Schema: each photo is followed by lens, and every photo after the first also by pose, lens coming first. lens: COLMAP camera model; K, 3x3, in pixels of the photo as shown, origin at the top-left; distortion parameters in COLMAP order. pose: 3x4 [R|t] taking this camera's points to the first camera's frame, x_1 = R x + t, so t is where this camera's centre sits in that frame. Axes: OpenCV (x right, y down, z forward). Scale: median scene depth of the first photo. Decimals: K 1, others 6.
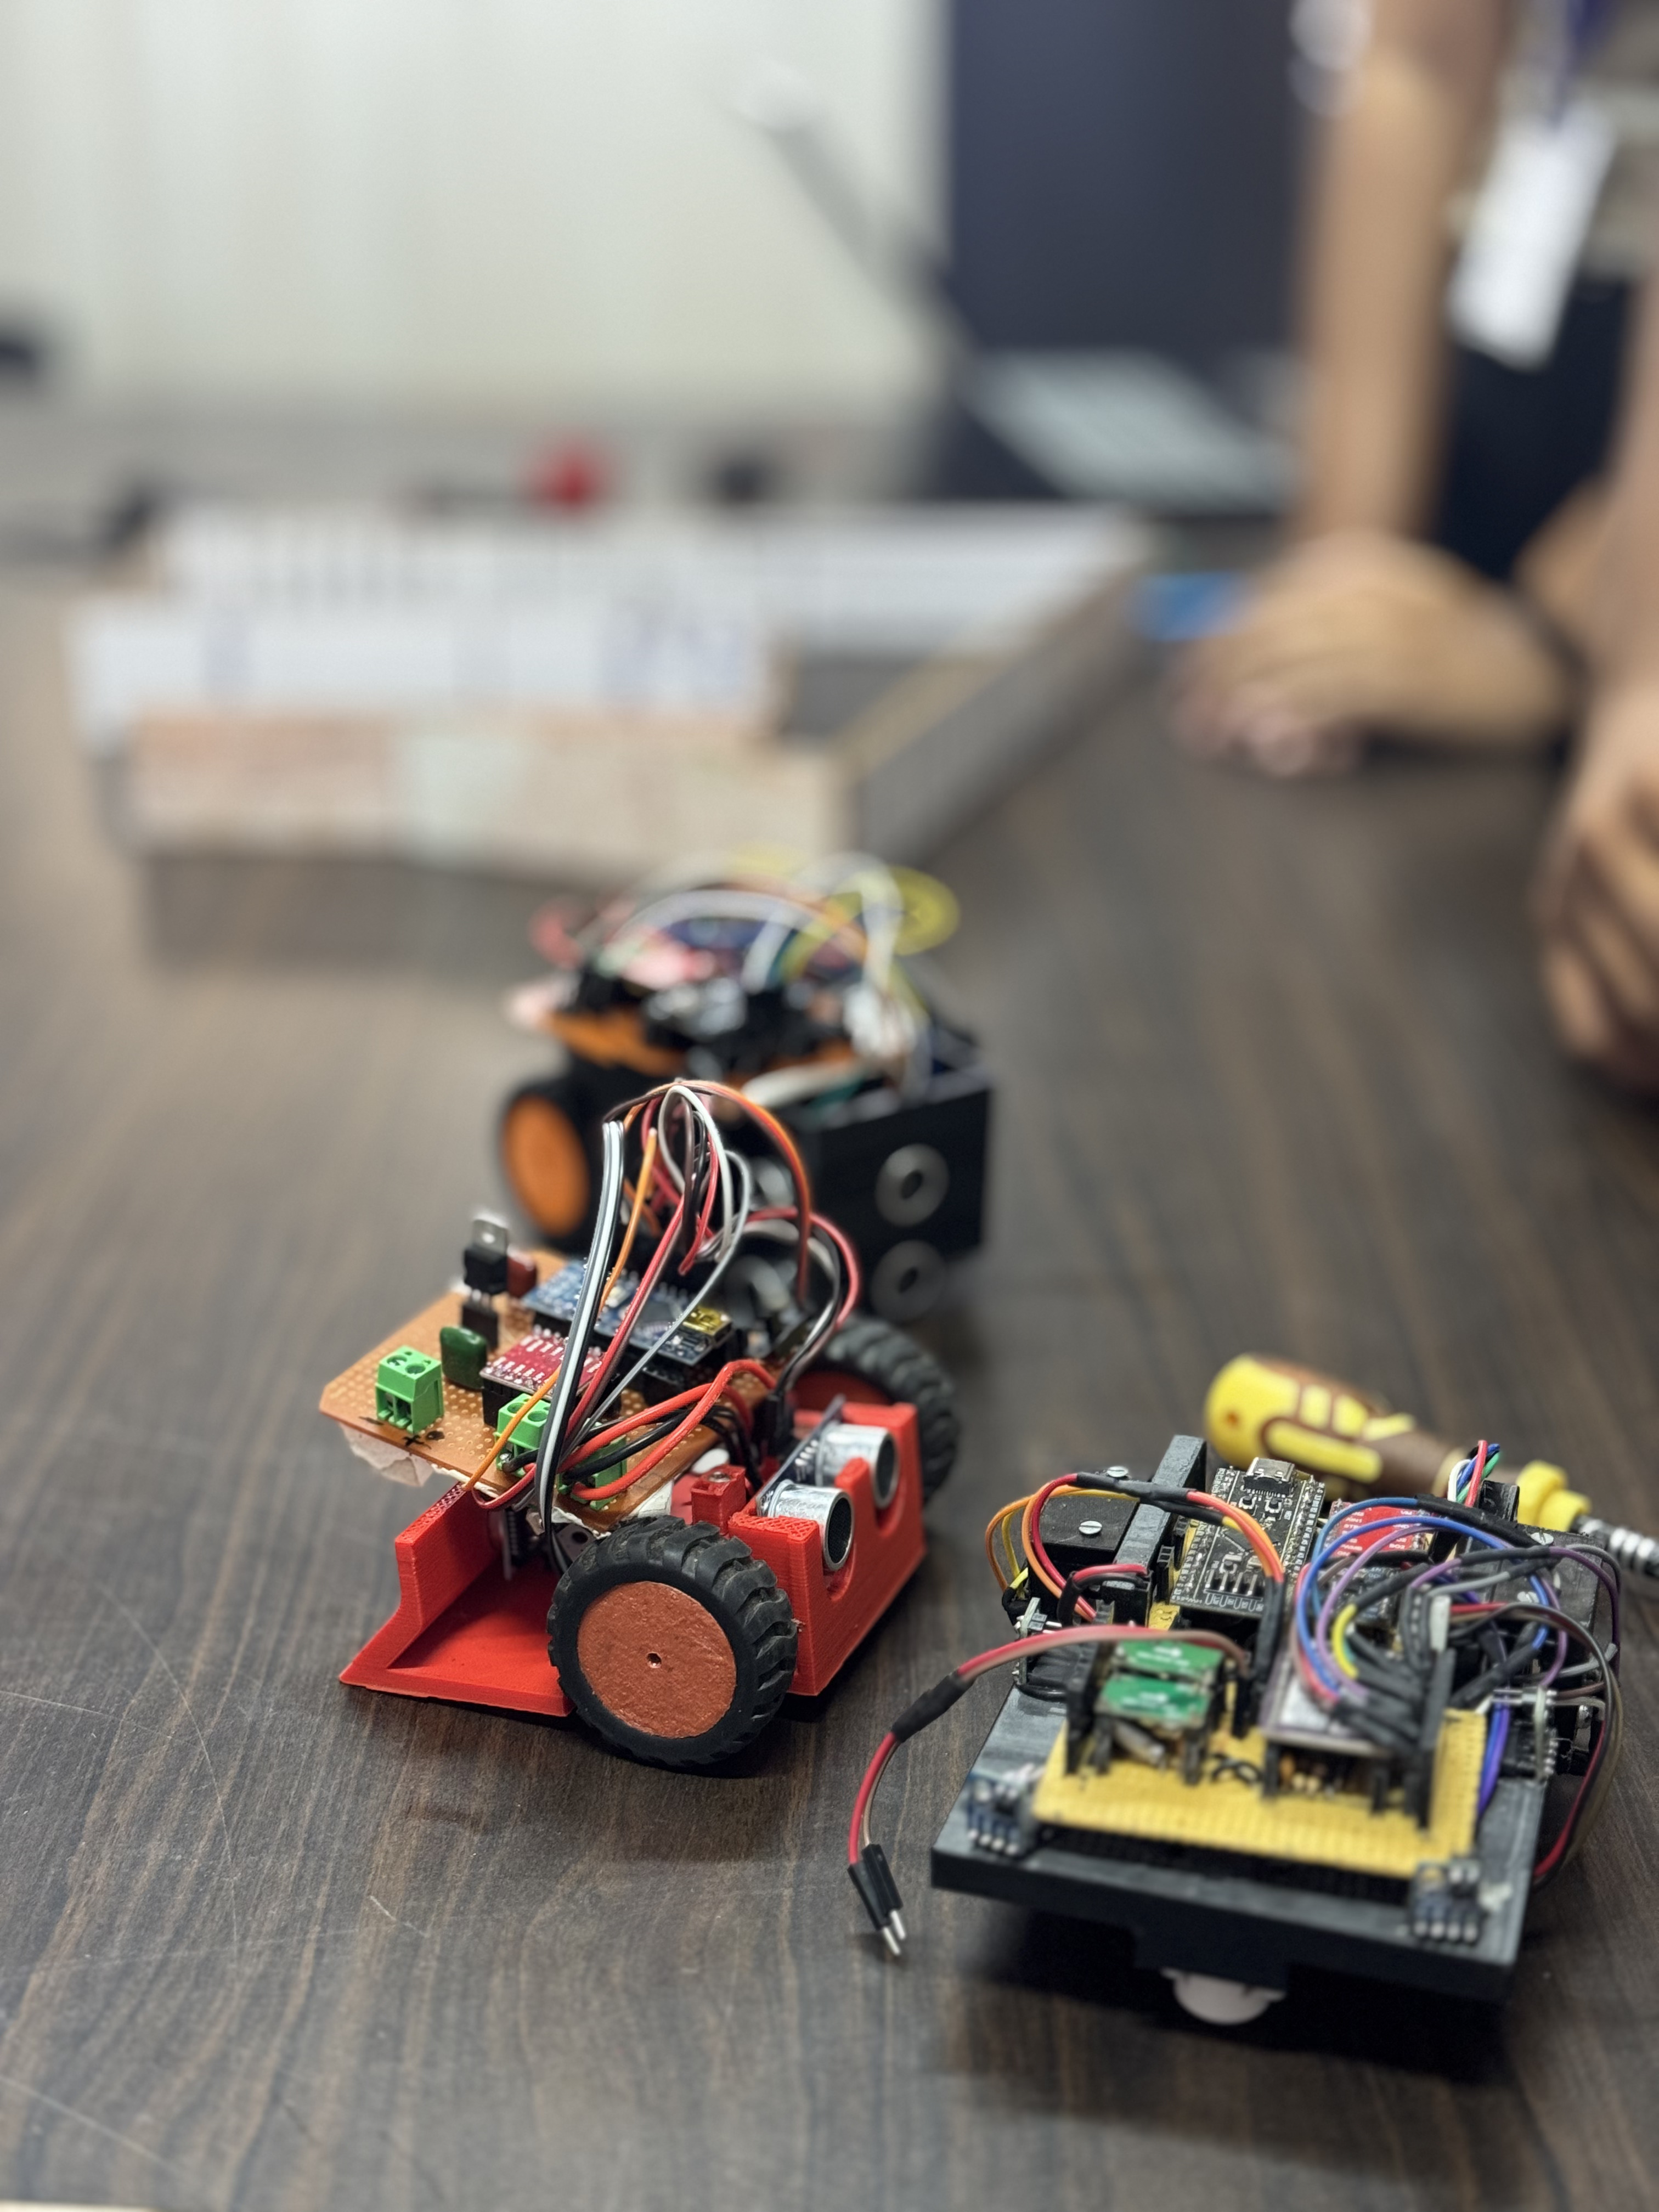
lens RADIAL K [[3130.0, 0, 824.1], [0, 3130.0, 1110.5], [0, 0, 1]] dist [0.120993, 0.000000]
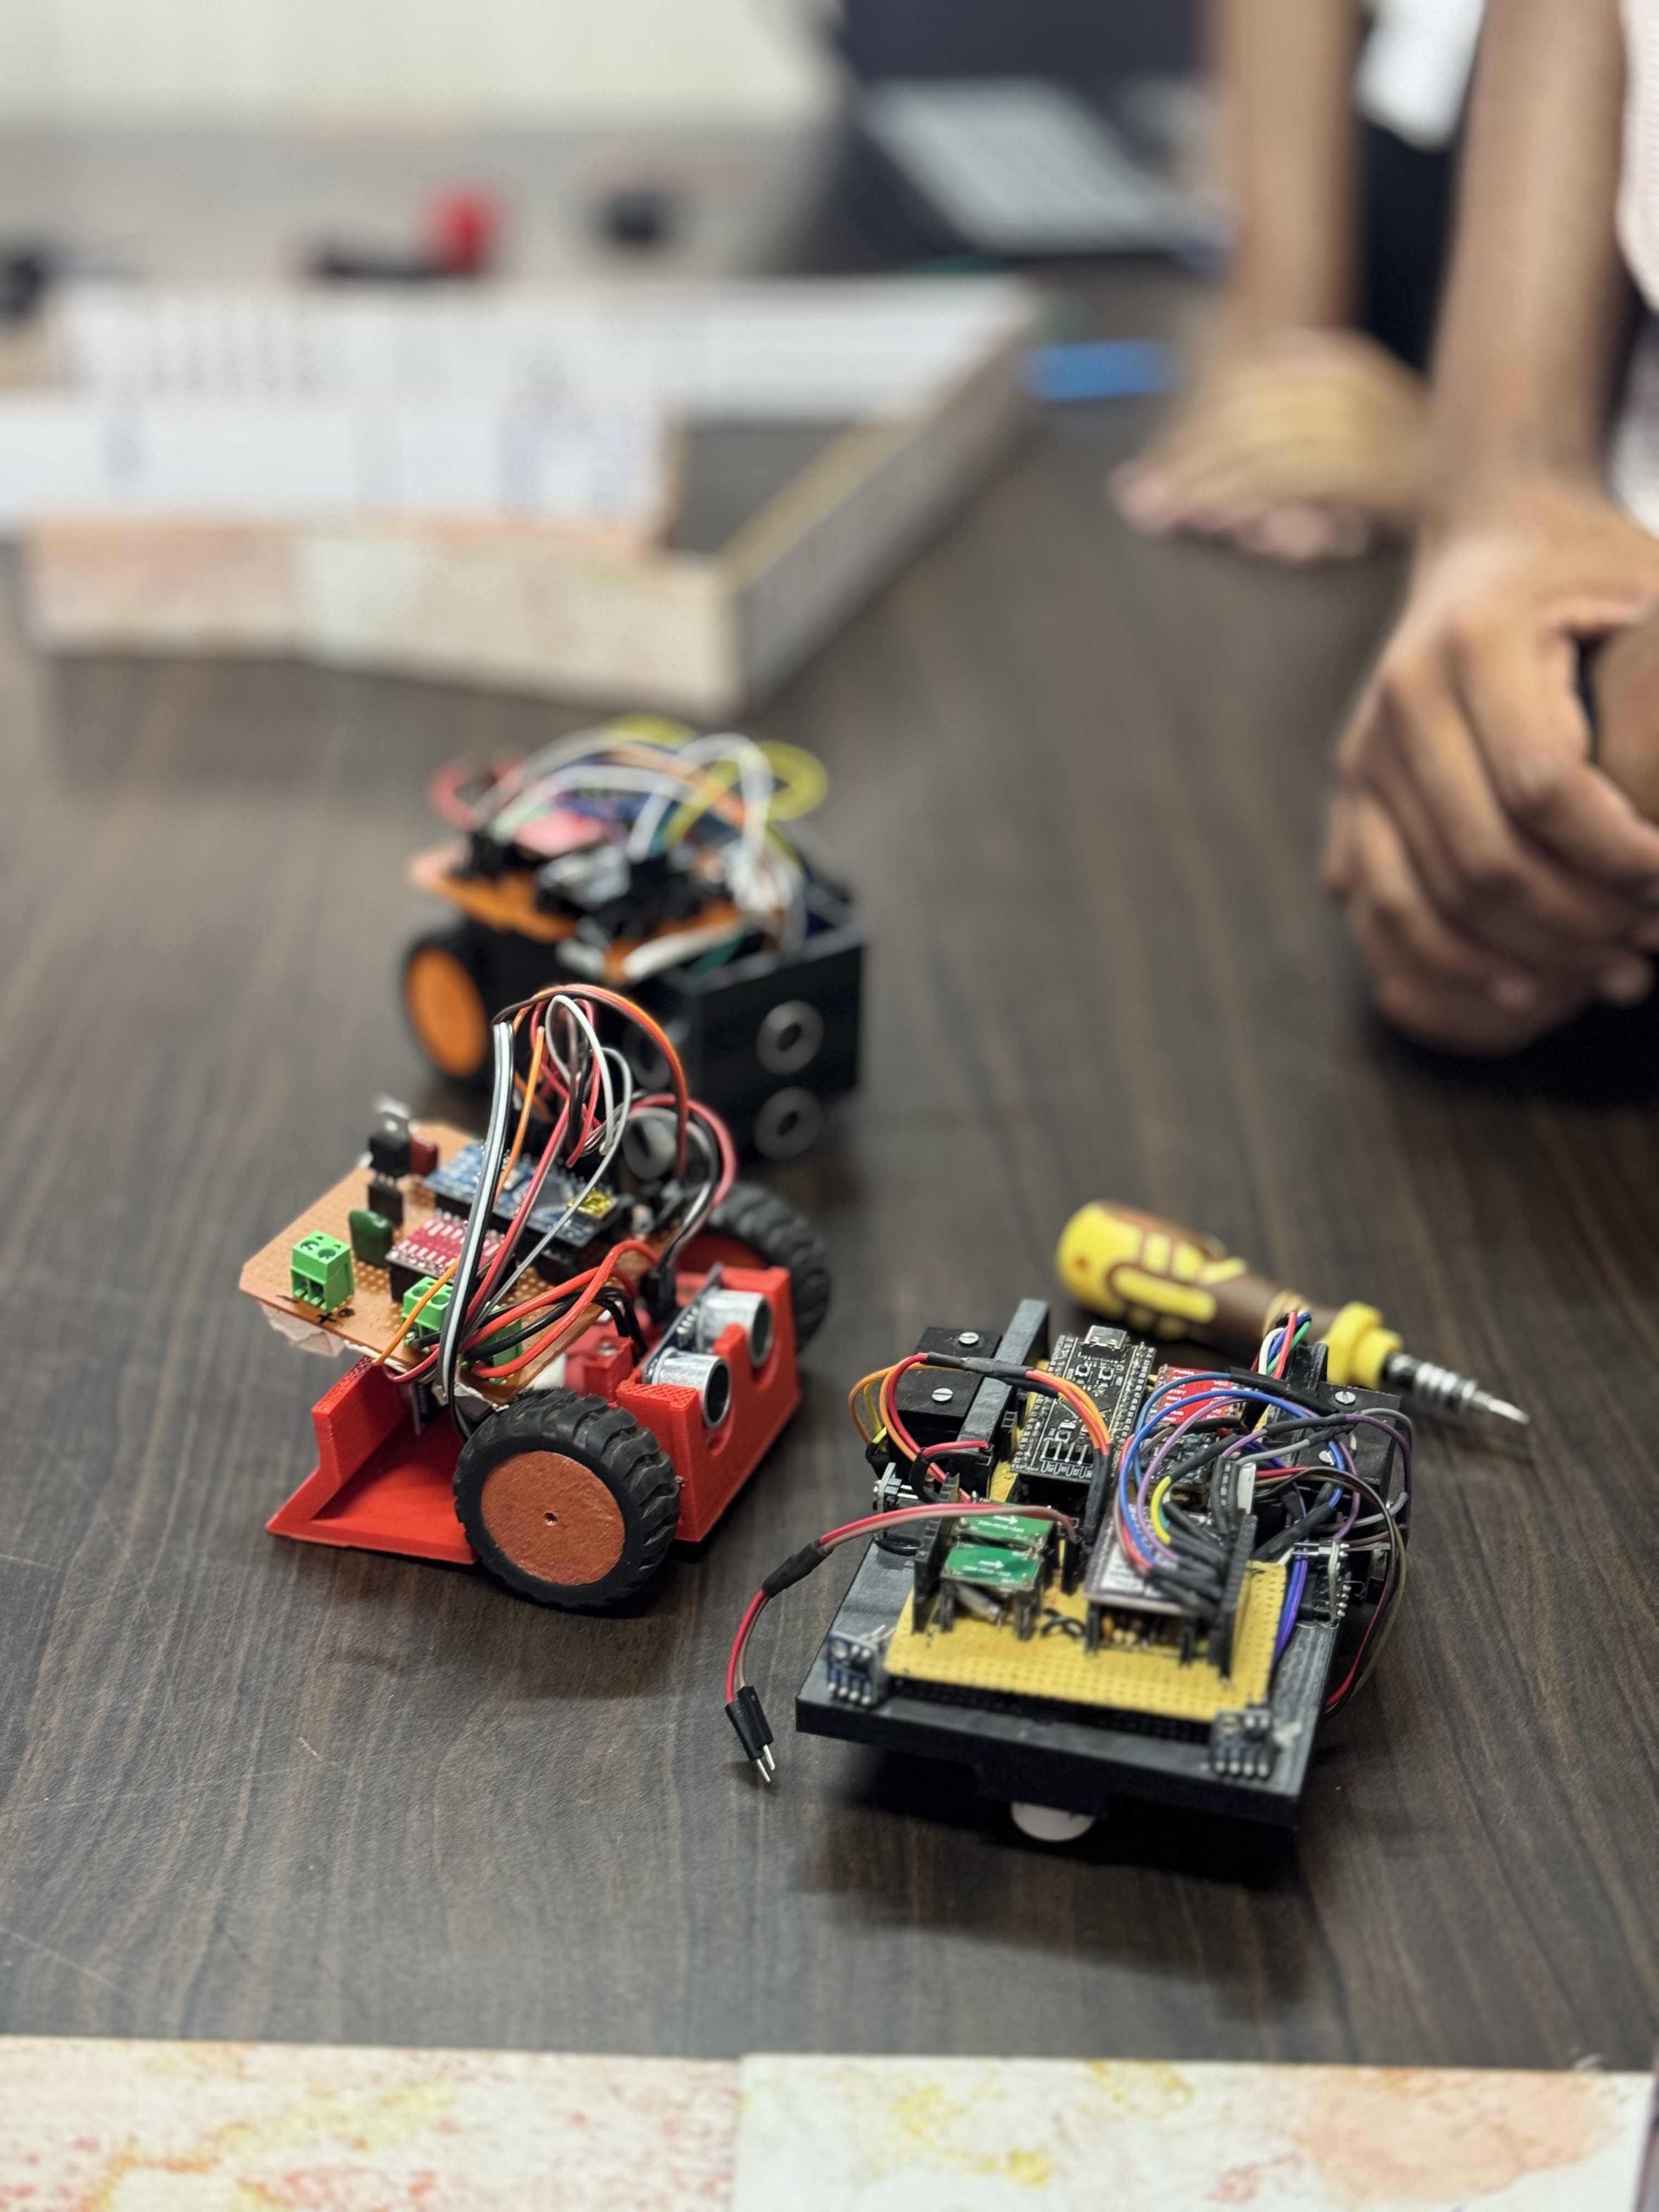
lens RADIAL K [[3130.0, 0, 834.1], [0, 3130.0, 1100.3], [0, 0, 1]] dist [0.120993, 0.000000]
pose [[0.999564, -0.015240, 0.025285, 0.019975], [0.012446, 0.994159, 0.107206, -0.088596], [-0.026771, -0.106844, 0.993915, -0.087112]]
